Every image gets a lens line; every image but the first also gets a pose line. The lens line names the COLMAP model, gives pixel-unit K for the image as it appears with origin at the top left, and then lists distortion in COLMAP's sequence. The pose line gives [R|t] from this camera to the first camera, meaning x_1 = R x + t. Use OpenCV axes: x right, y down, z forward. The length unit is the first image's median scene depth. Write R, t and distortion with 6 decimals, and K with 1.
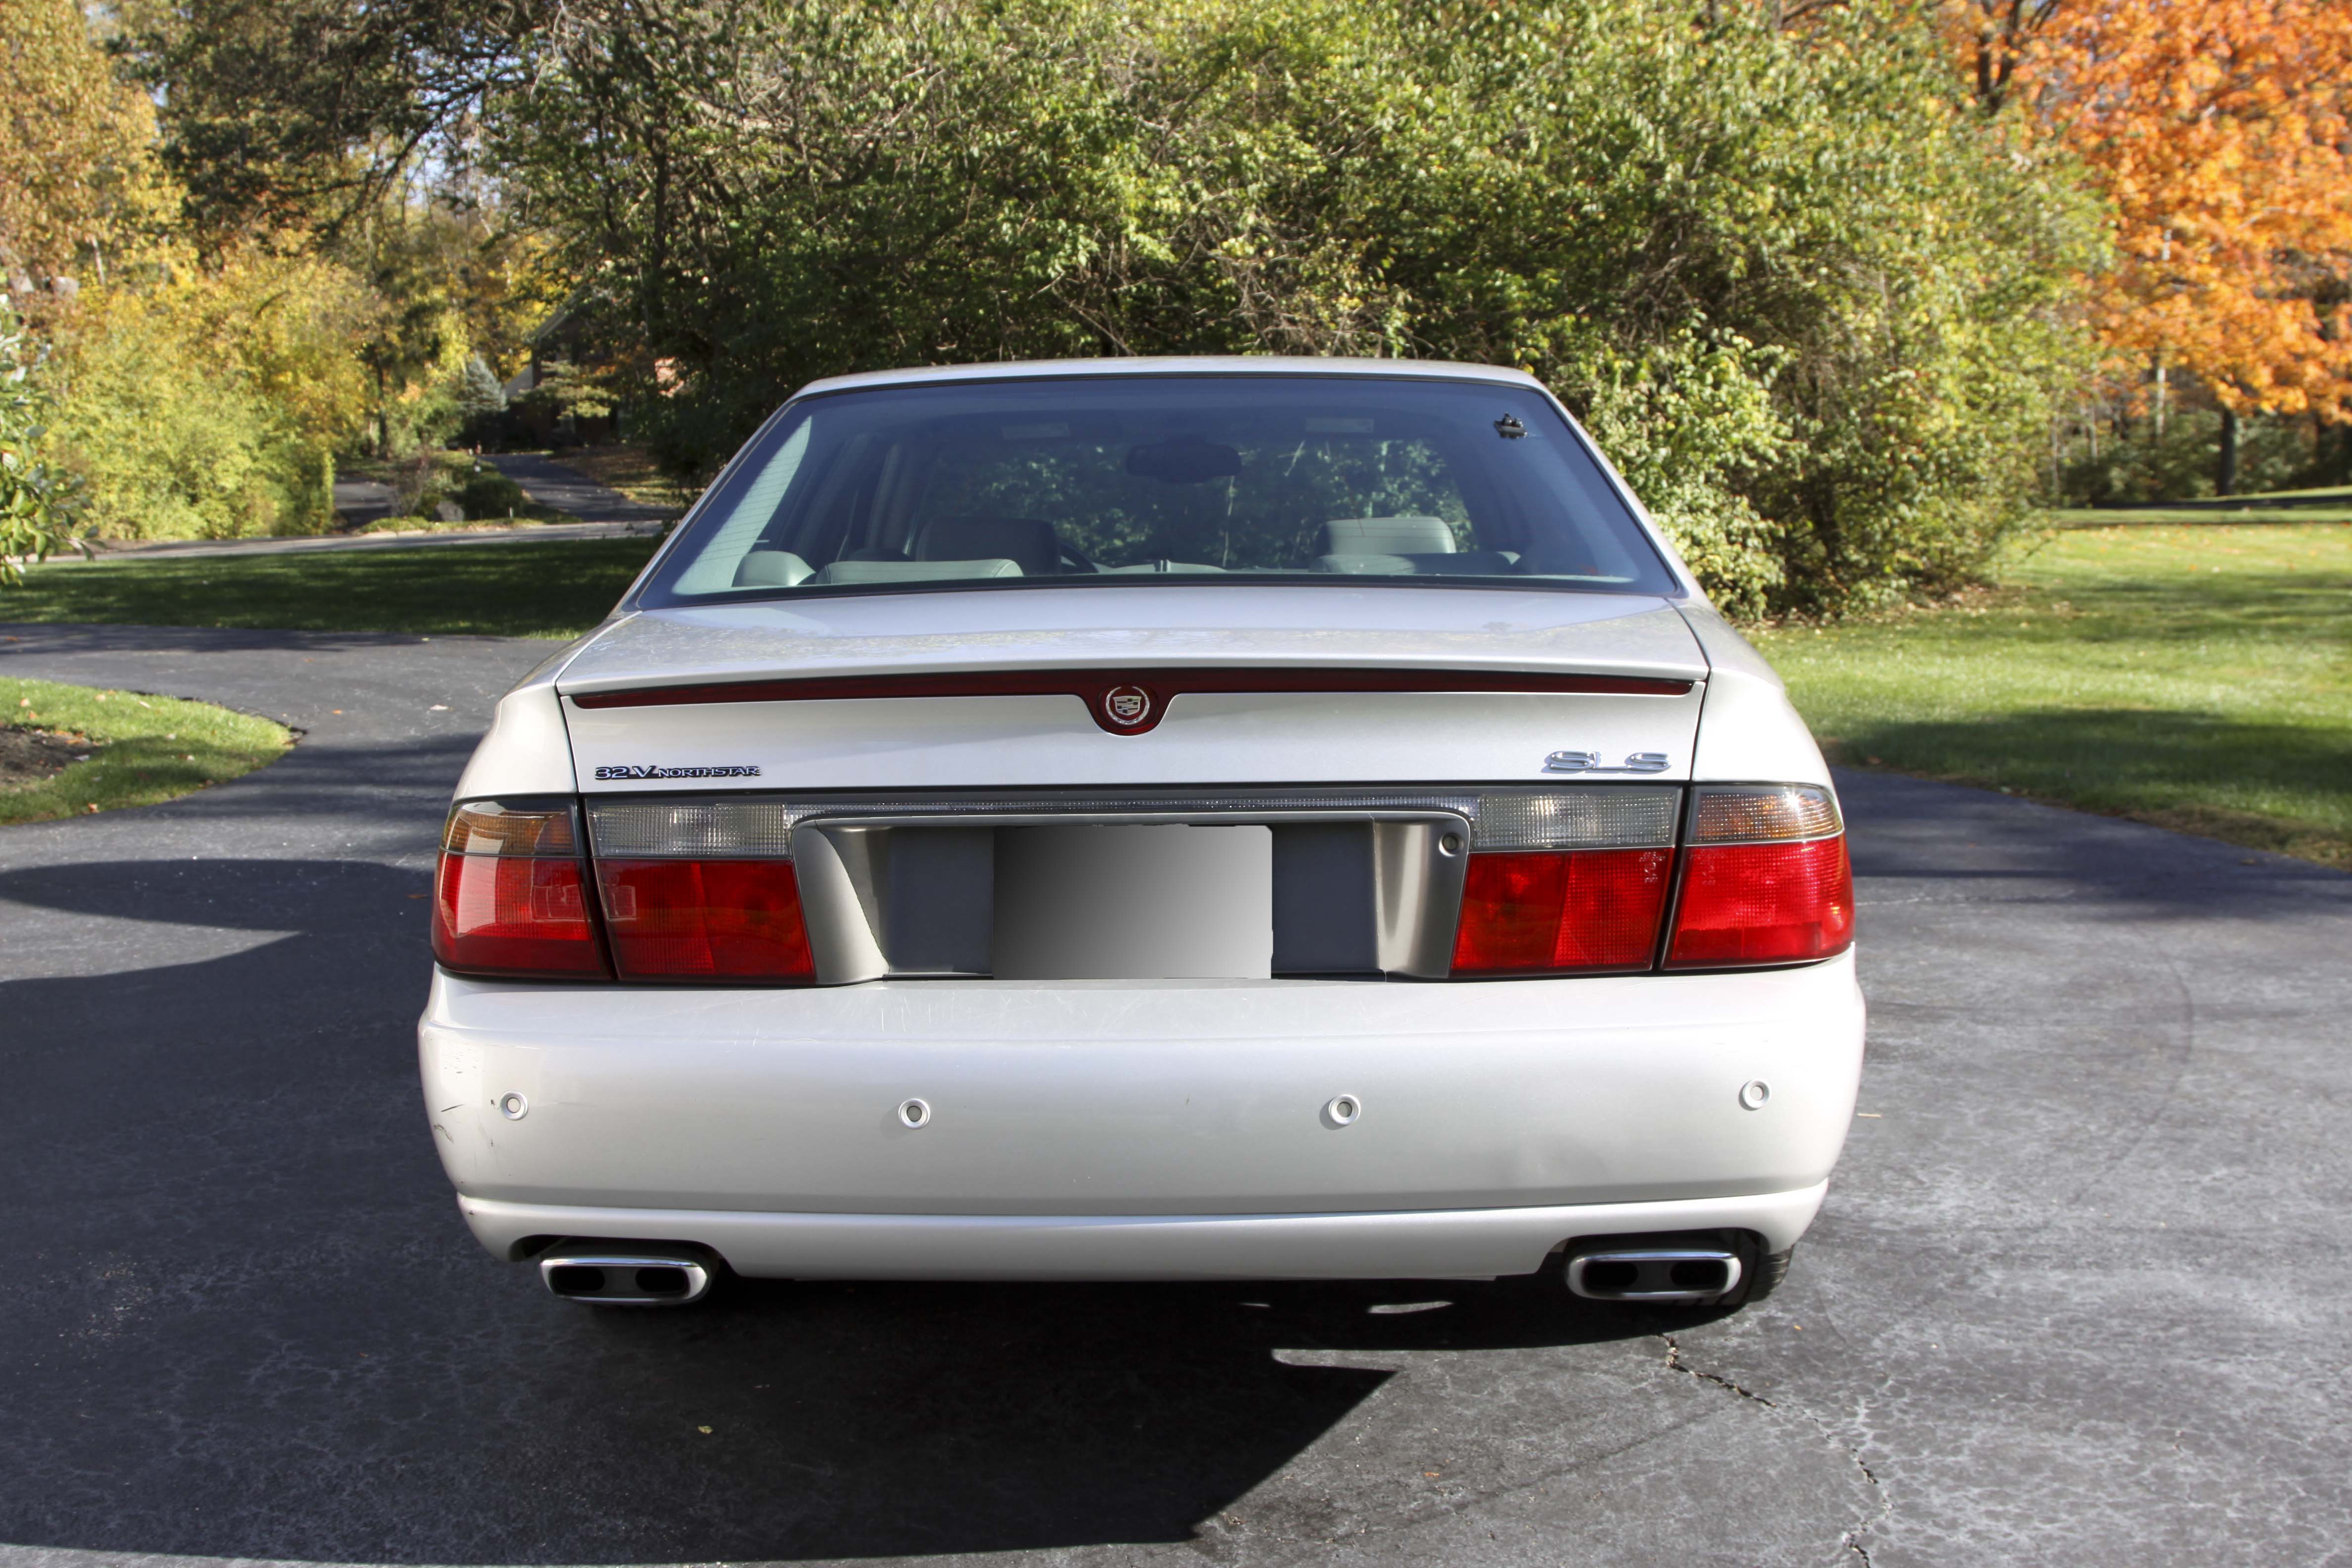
lens RADIAL K [[2634.0, 0, 1177.4], [0, 2634.0, 798.8], [0, 0, 1]] dist [-0.102481, 0.000000]
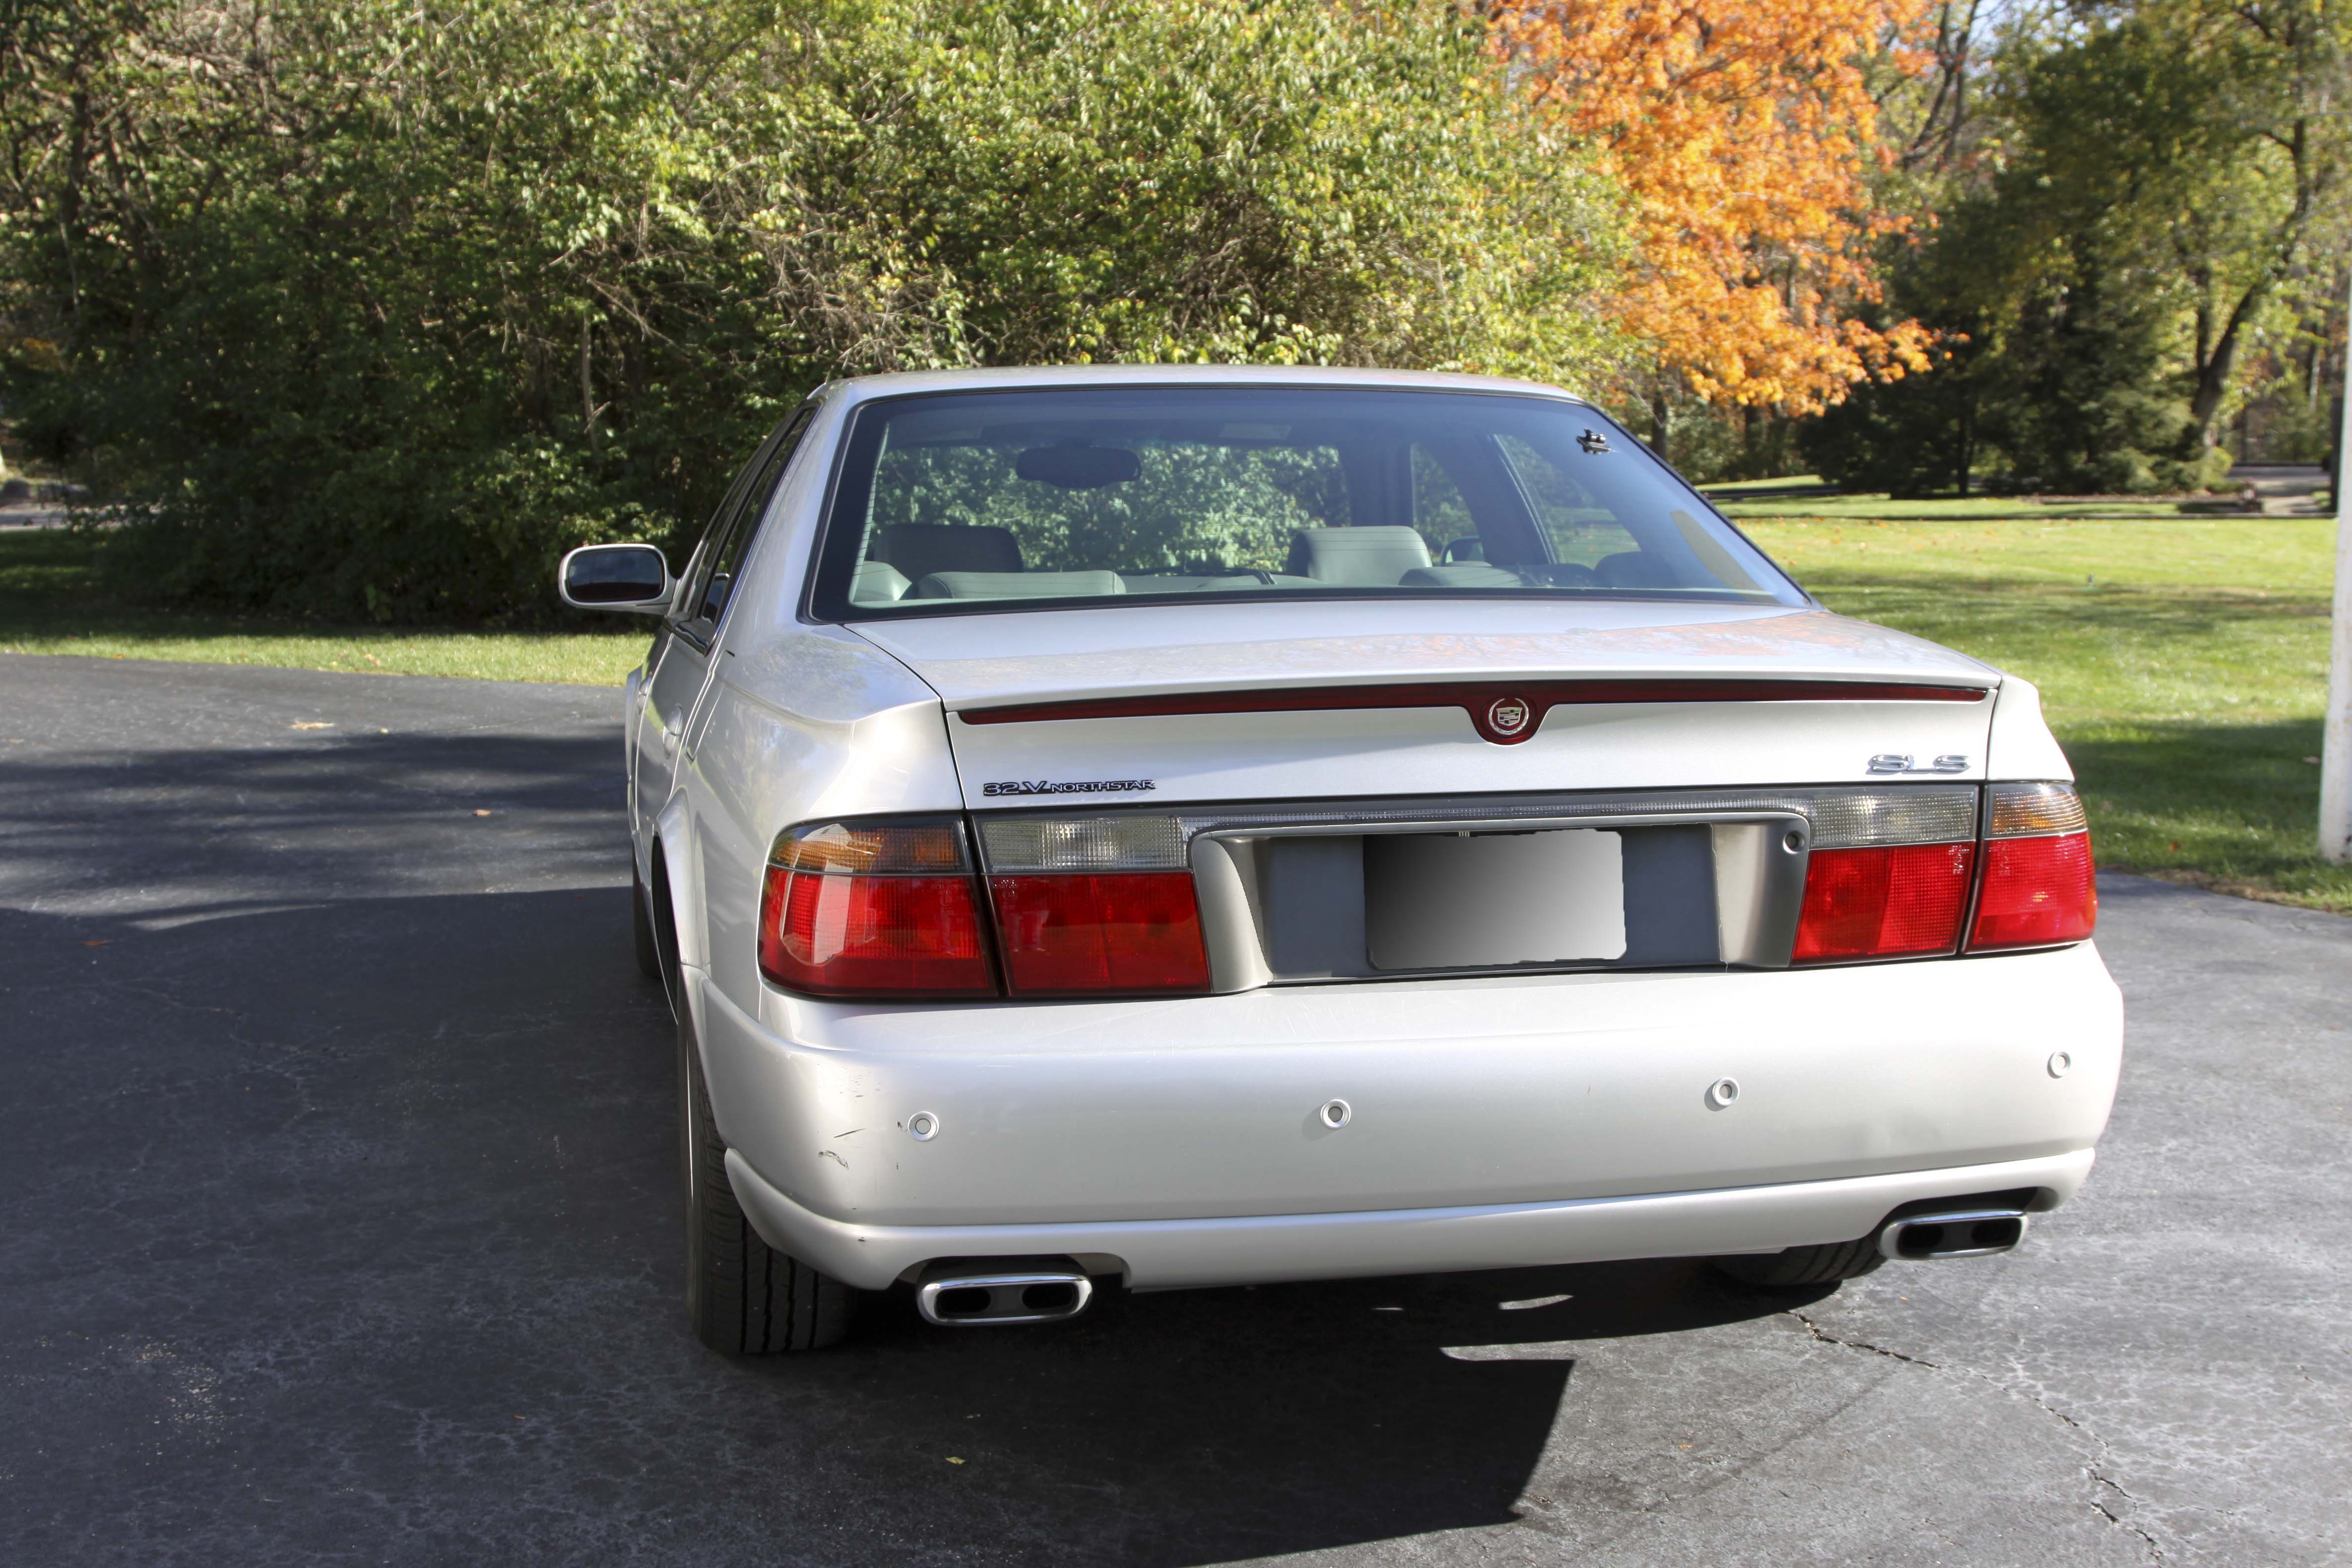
lens RADIAL K [[2907.8, 0, 1188.5], [0, 2907.8, 794.6], [0, 0, 1]] dist [-0.080559, 0.000000]
pose [[0.972573, -0.017040, 0.231975, -0.075273], [0.019043, 0.999798, -0.006397, 0.000138], [-0.231819, 0.010639, 0.972701, -0.017521]]
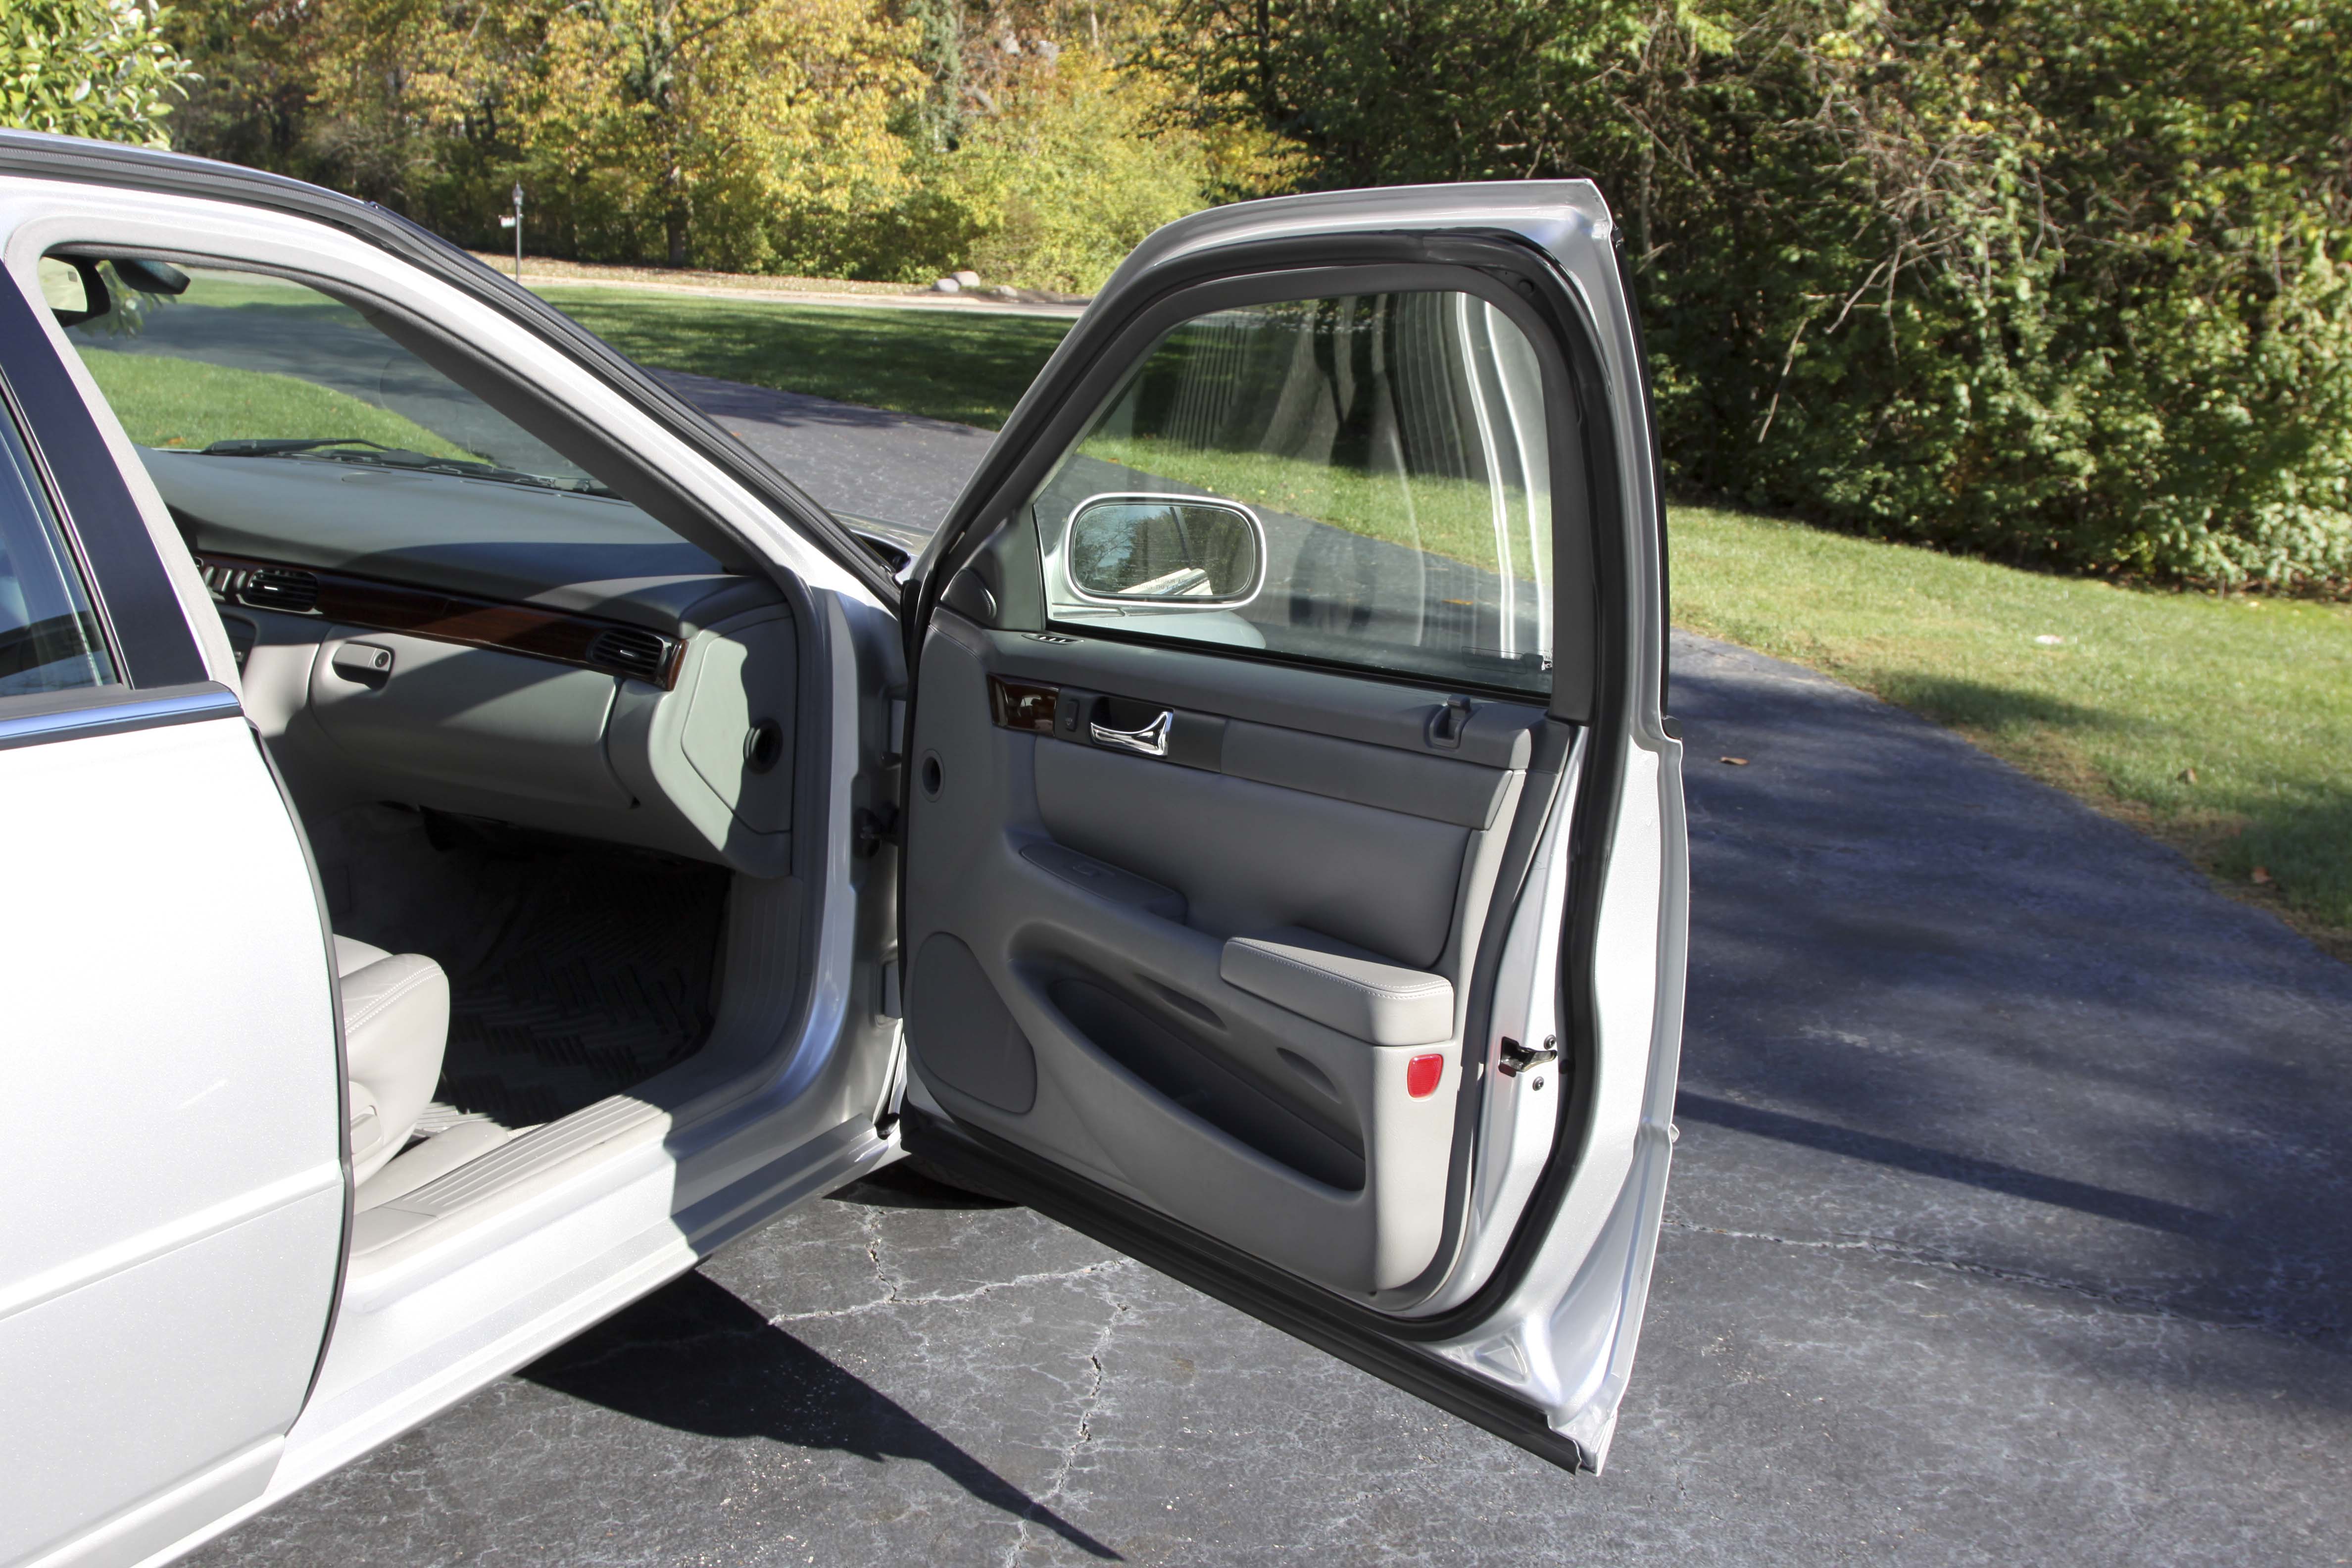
lens RADIAL K [[2502.3, 0, 1206.2], [0, 2502.3, 815.4], [0, 0, 1]] dist [-0.113591, 0.000000]
pose [[0.925456, 0.158016, -0.344328, 0.144822], [-0.127087, 0.985687, 0.110771, -0.038122], [0.356903, -0.058755, 0.932292, 0.225759]]
